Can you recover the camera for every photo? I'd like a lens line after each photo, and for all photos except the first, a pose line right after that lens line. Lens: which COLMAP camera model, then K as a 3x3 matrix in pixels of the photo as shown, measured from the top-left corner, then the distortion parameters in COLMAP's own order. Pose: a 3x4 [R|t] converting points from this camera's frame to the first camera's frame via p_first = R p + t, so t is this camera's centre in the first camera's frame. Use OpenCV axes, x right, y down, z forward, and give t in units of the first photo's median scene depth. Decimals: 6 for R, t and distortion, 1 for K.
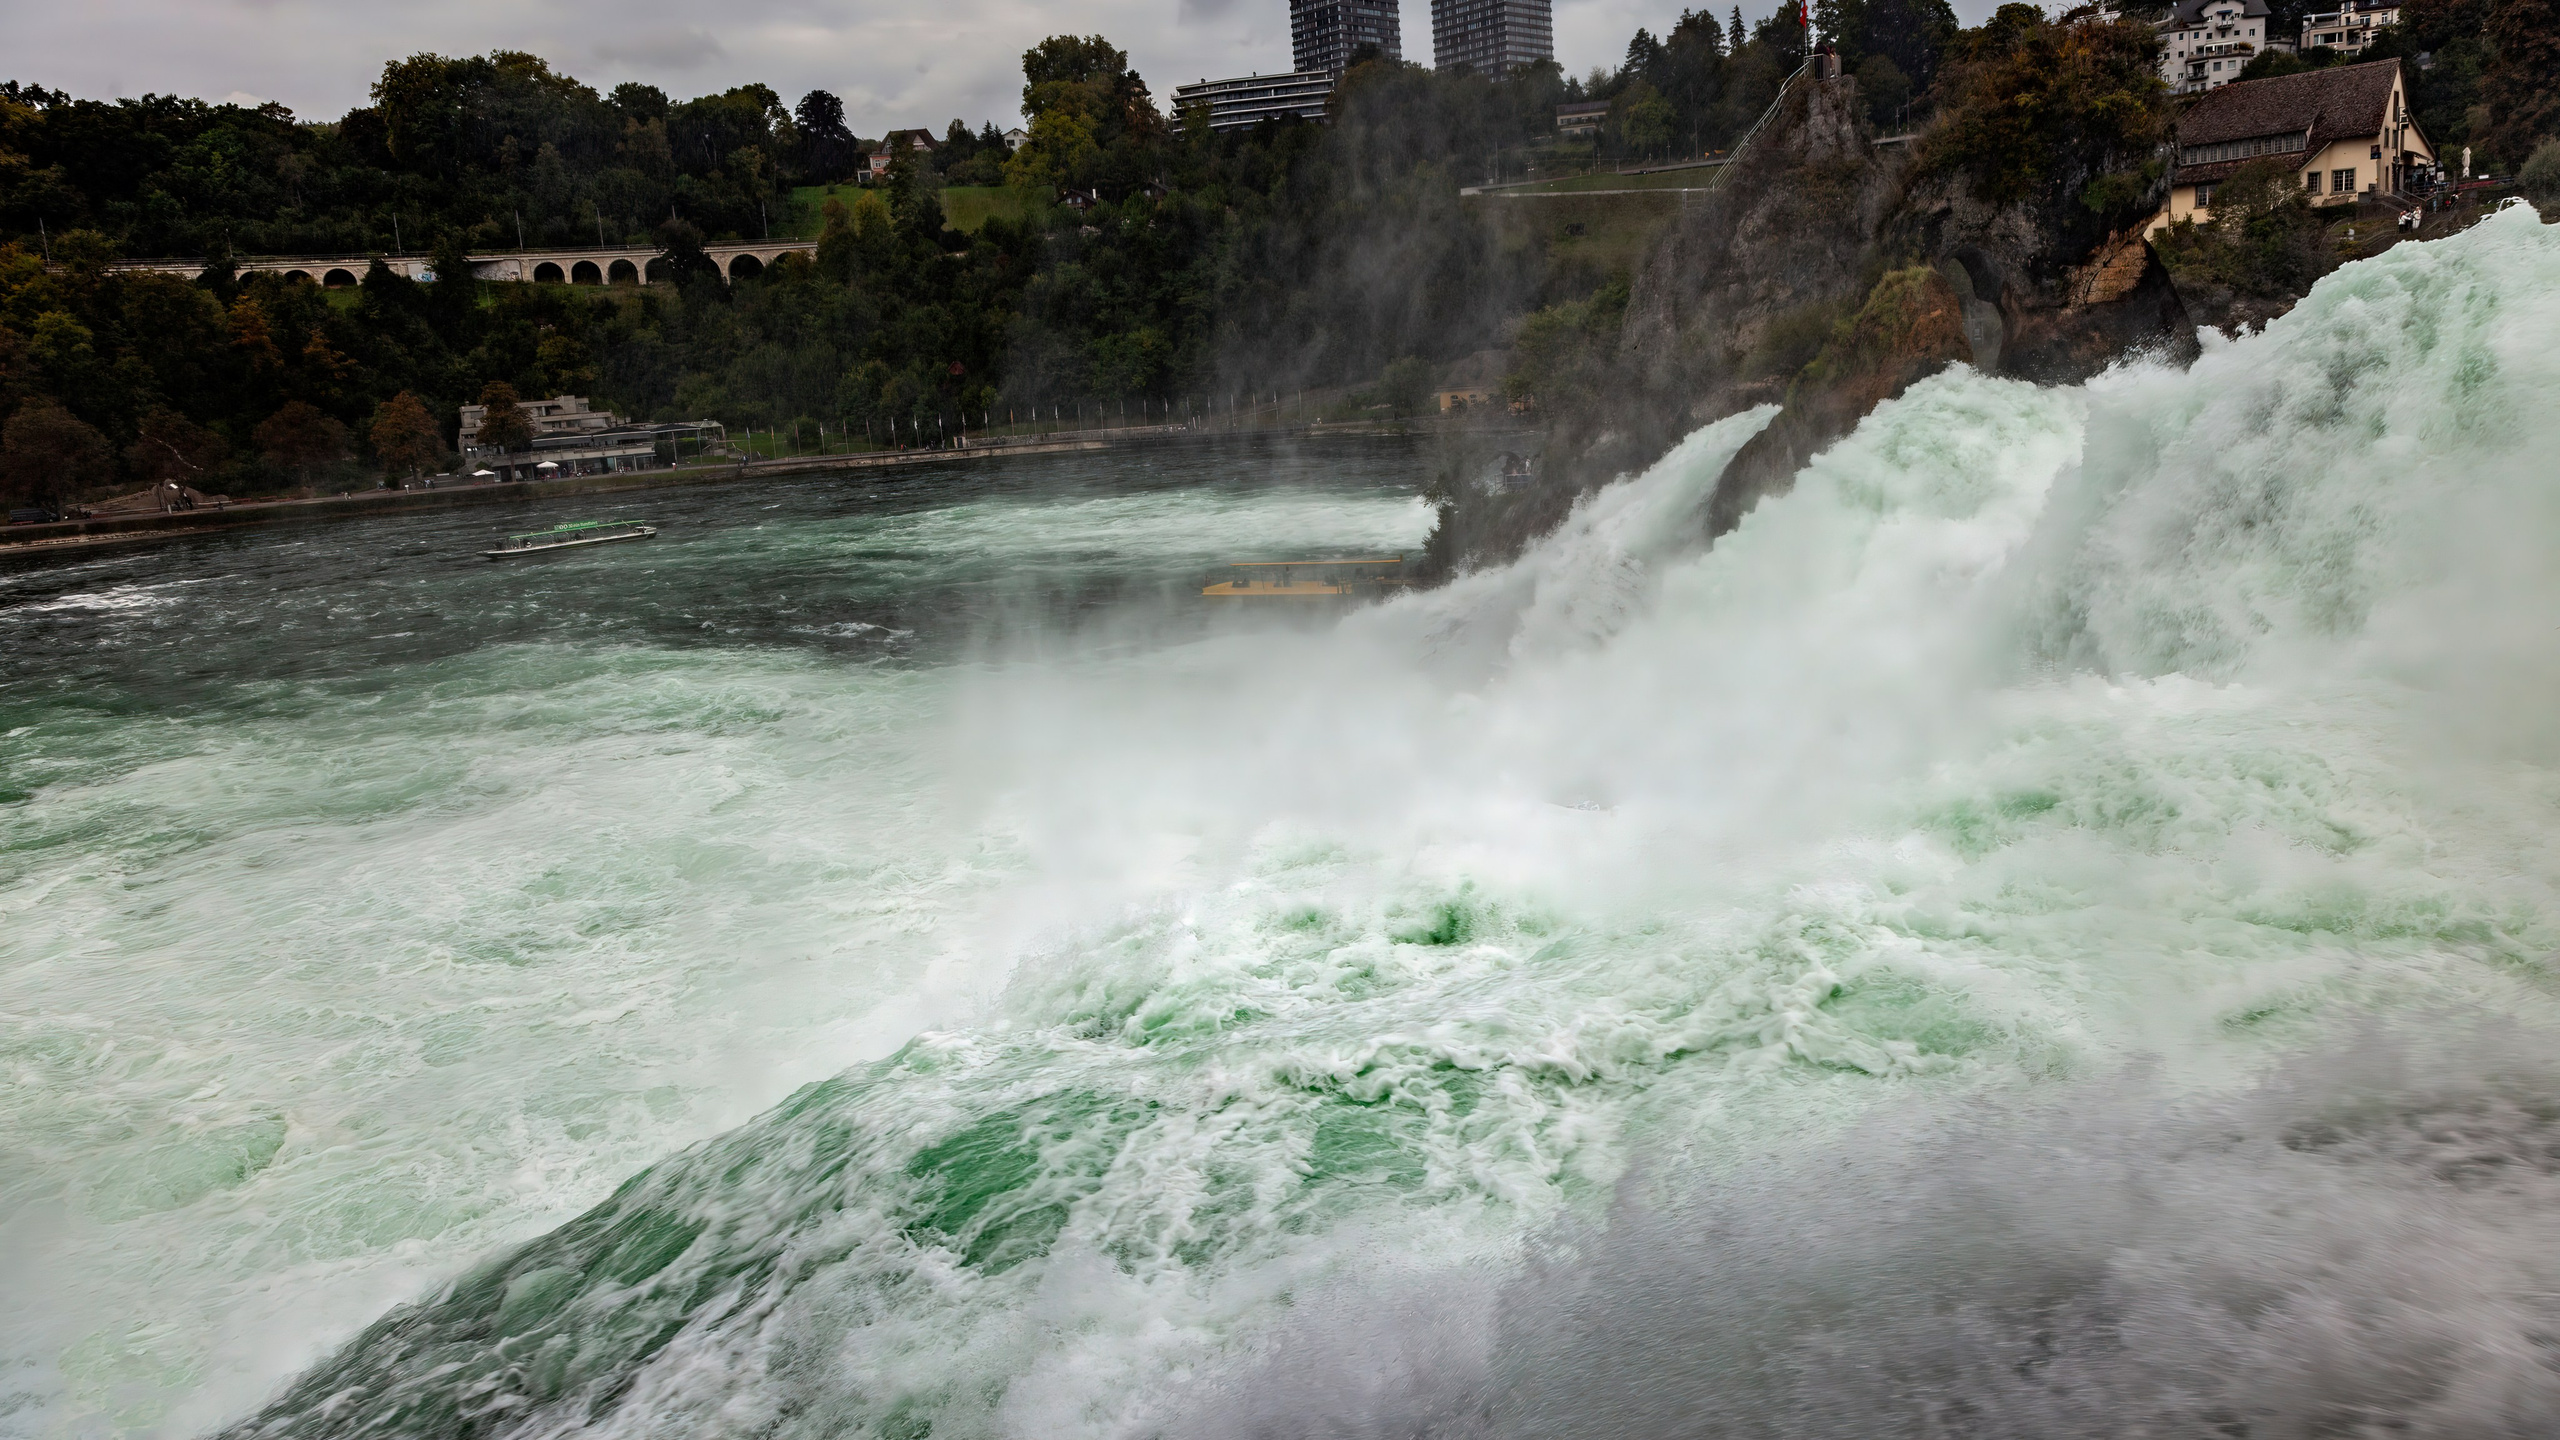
lens RADIAL K [[1691.0, 0, 1293.3], [0, 1691.0, 635.8], [0, 0, 1]] dist [0.001219, 0.000918]
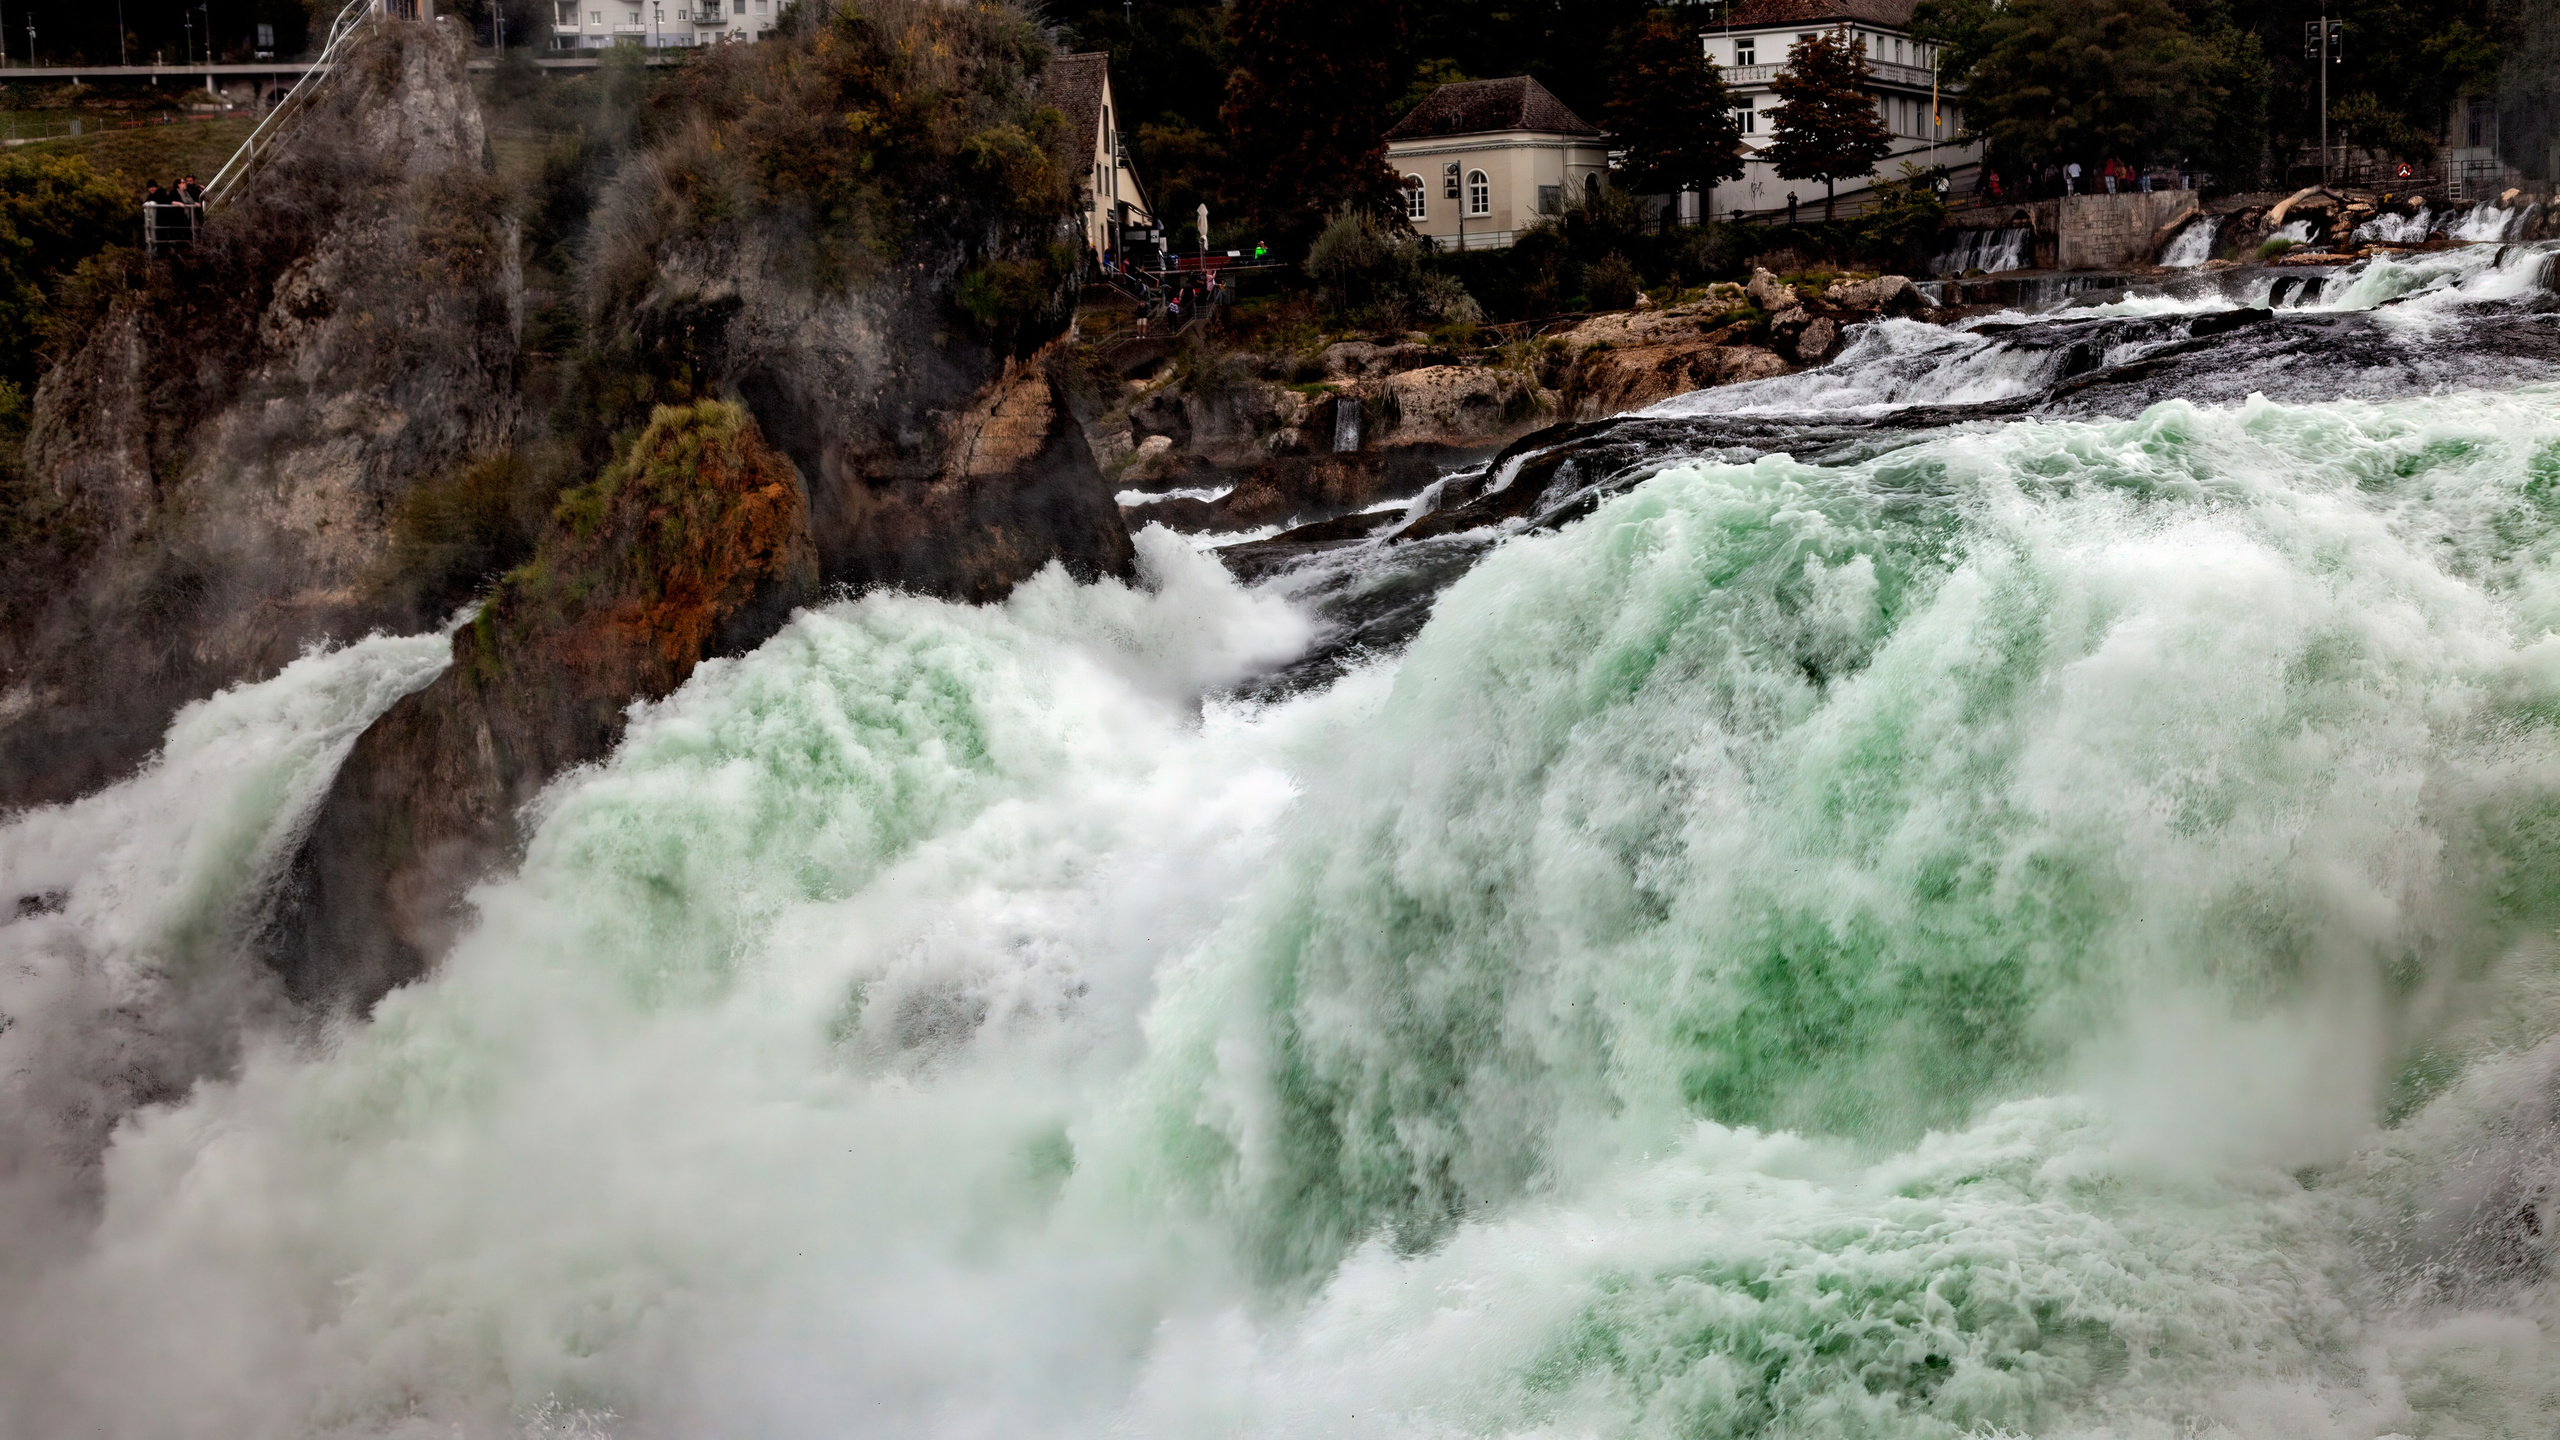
lens RADIAL K [[3381.4, 0, 1324.7], [0, 3381.4, 725.2], [0, 0, 1]] dist [0.070545, -0.126065]
pose [[0.776076, -0.018349, 0.630372, -0.072061], [0.074949, 0.995176, -0.063305, -0.011606], [-0.626170, 0.096375, 0.773708, 0.012307]]
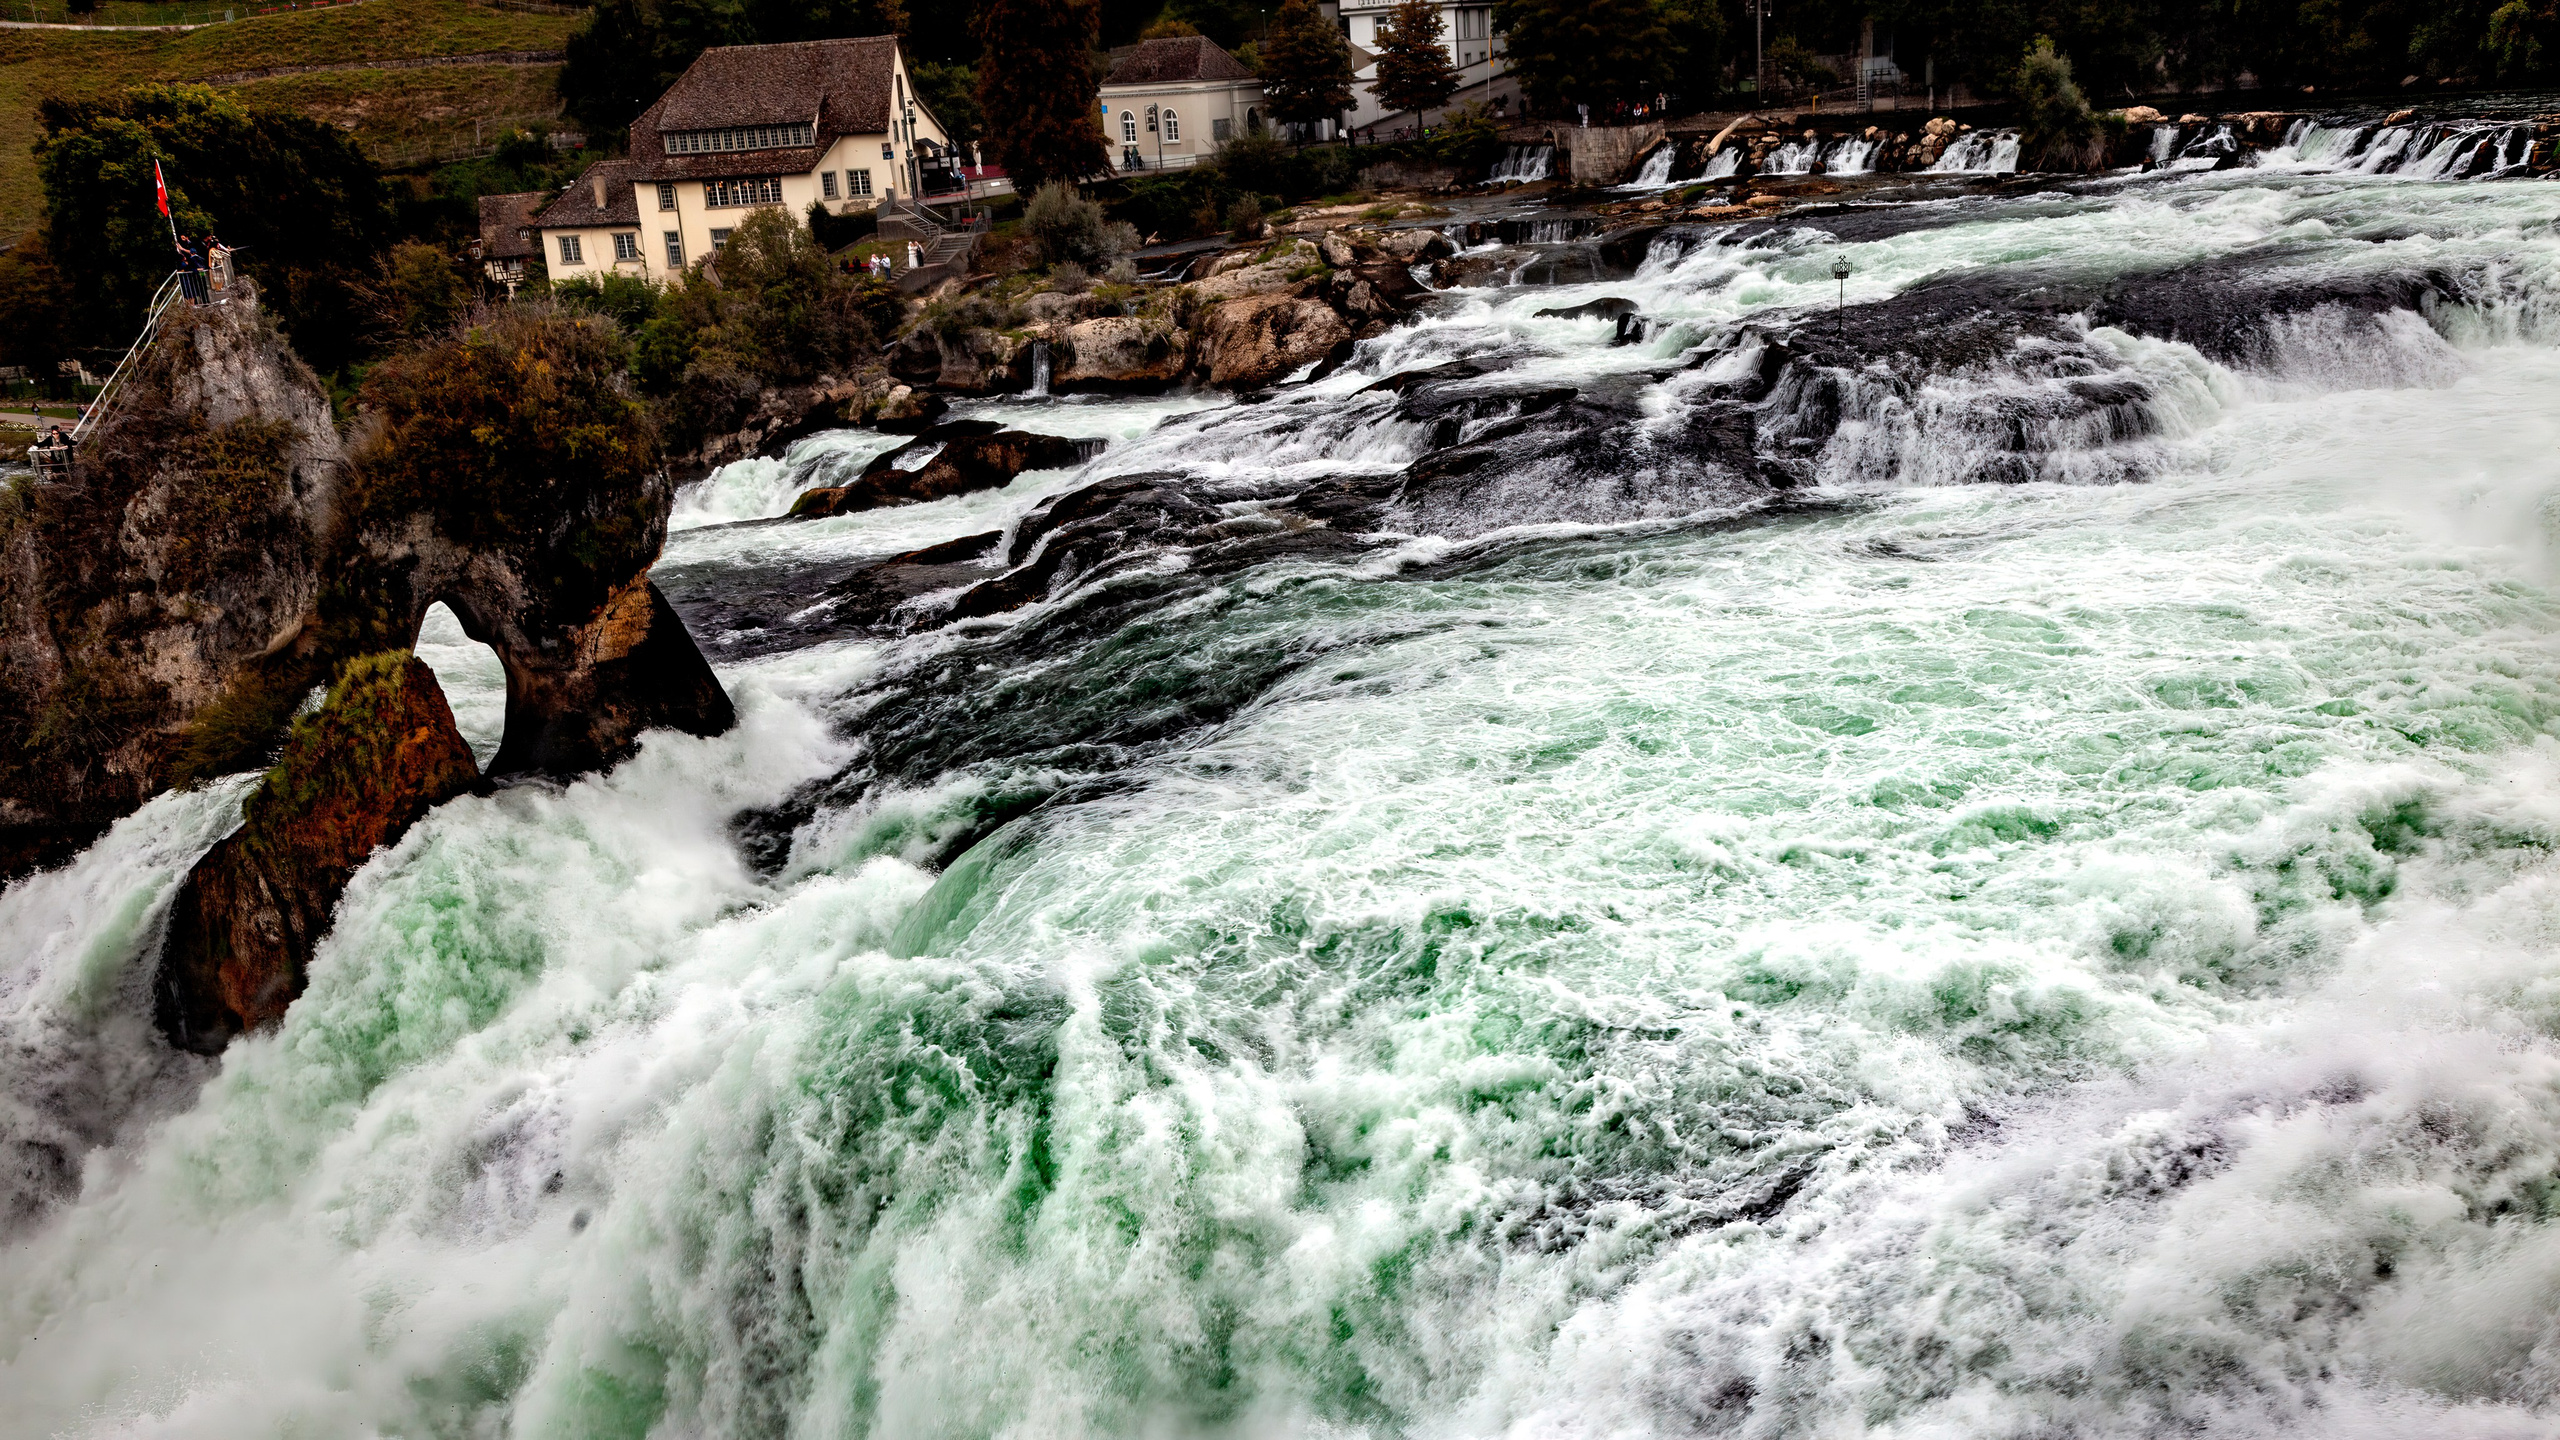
lens RADIAL K [[2272.6, 0, 1304.7], [0, 2272.6, 843.6], [0, 0, 1]] dist [0.012147, -0.002510]
pose [[0.754436, -0.194157, 0.627001, 0.001068], [0.113007, 0.979407, 0.167307, -0.107889], [-0.646573, -0.055367, 0.760840, -0.044154]]
